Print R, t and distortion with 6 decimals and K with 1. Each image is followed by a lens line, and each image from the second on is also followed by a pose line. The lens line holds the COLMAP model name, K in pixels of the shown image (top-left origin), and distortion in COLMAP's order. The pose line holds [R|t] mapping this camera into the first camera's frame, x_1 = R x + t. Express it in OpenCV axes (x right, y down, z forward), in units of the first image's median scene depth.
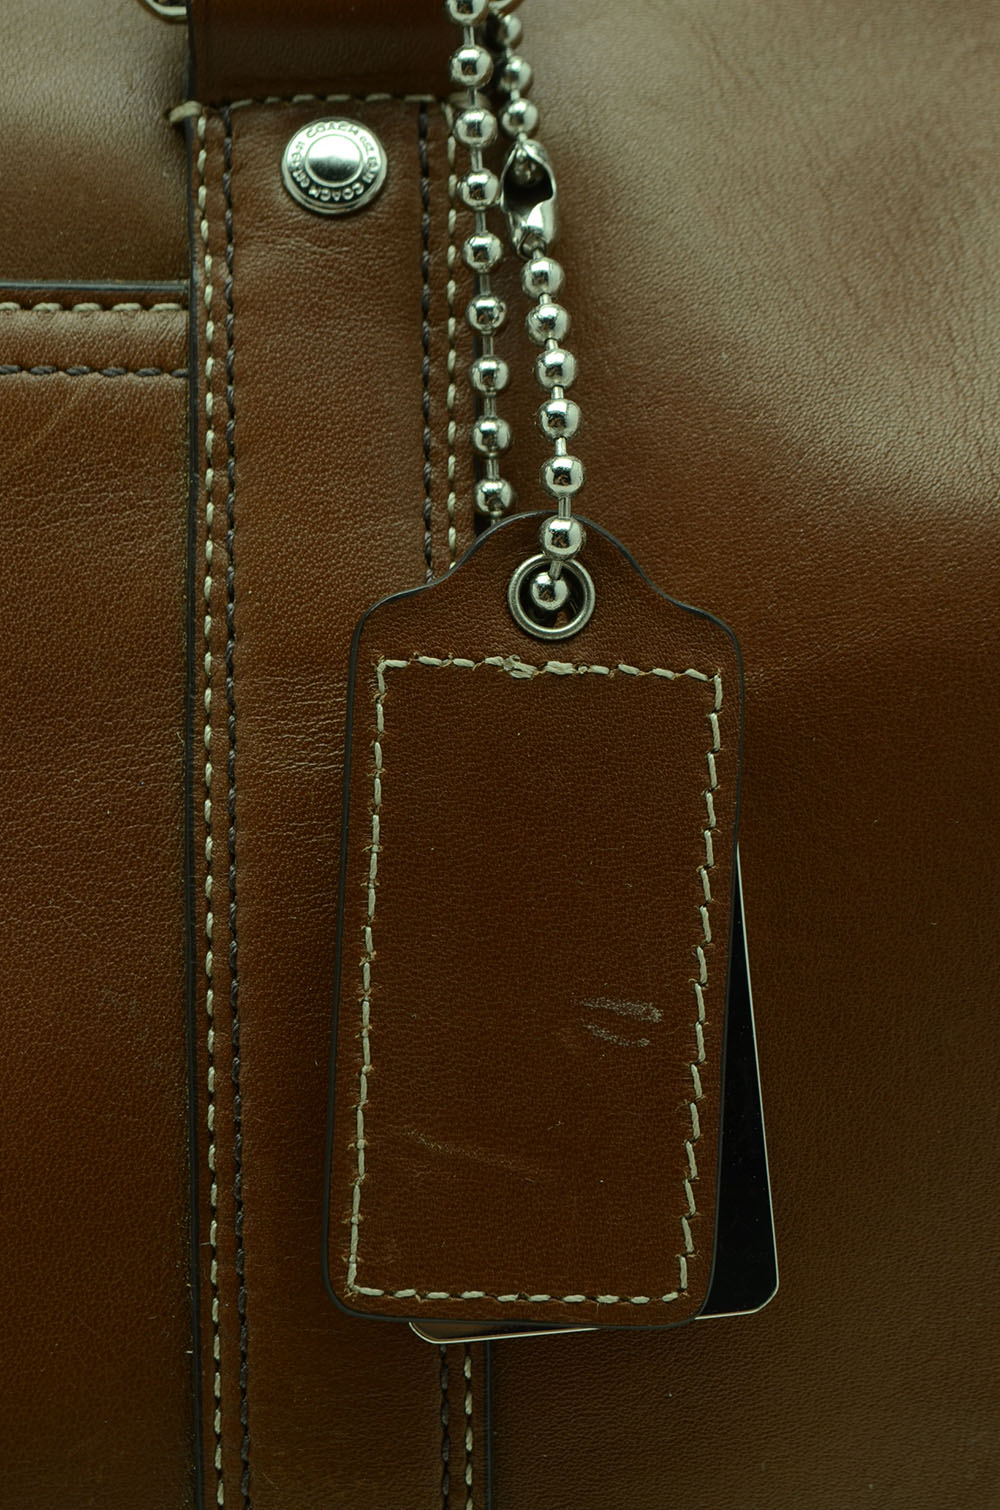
lens RADIAL K [[3521.2, 0, 501.1], [0, 3521.2, 755.9], [0, 0, 1]] dist [0.121453, 0.000000]
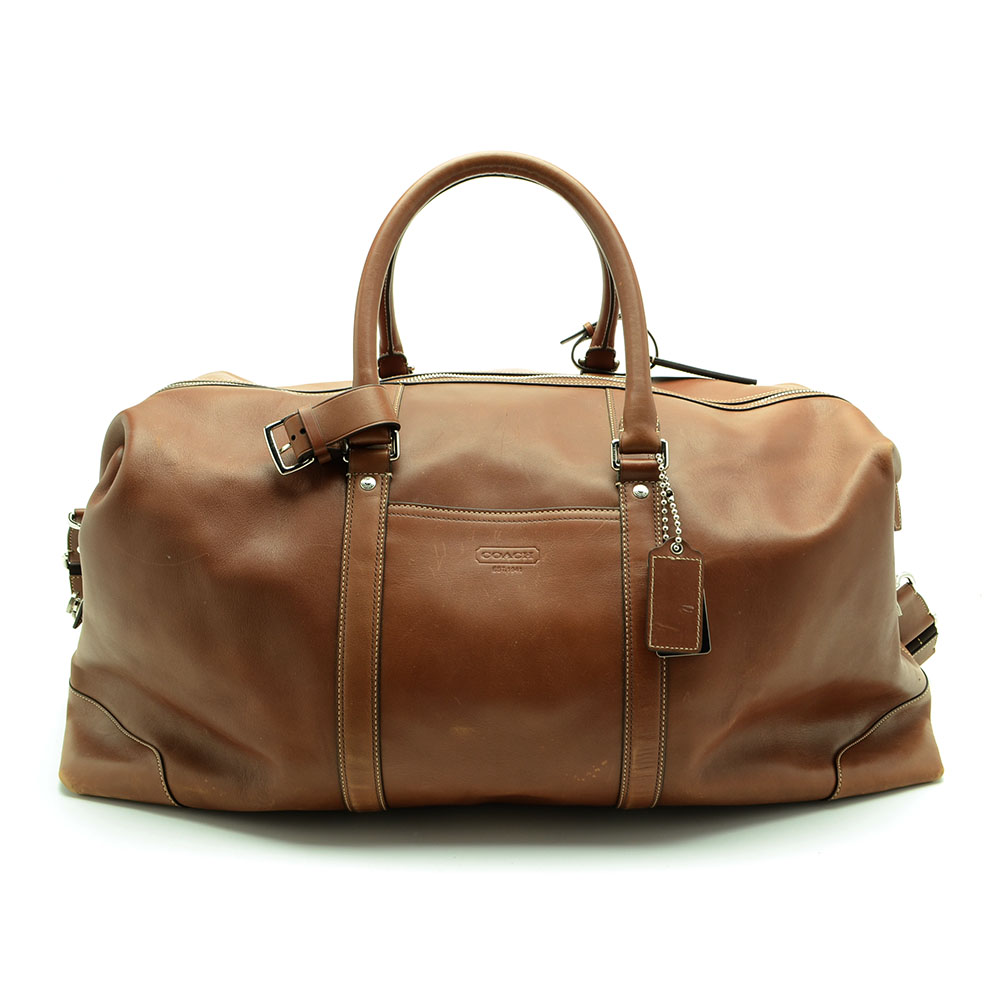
lens RADIAL K [[1227.1, 0, 499.0], [0, 1227.1, 499.9], [0, 0, 1]] dist [0.011107, 0.000000]
pose [[0.999788, 0.009534, -0.018248, -0.287696], [-0.013402, 0.974202, -0.225281, 0.404087], [0.015629, 0.225478, 0.974123, -1.373101]]
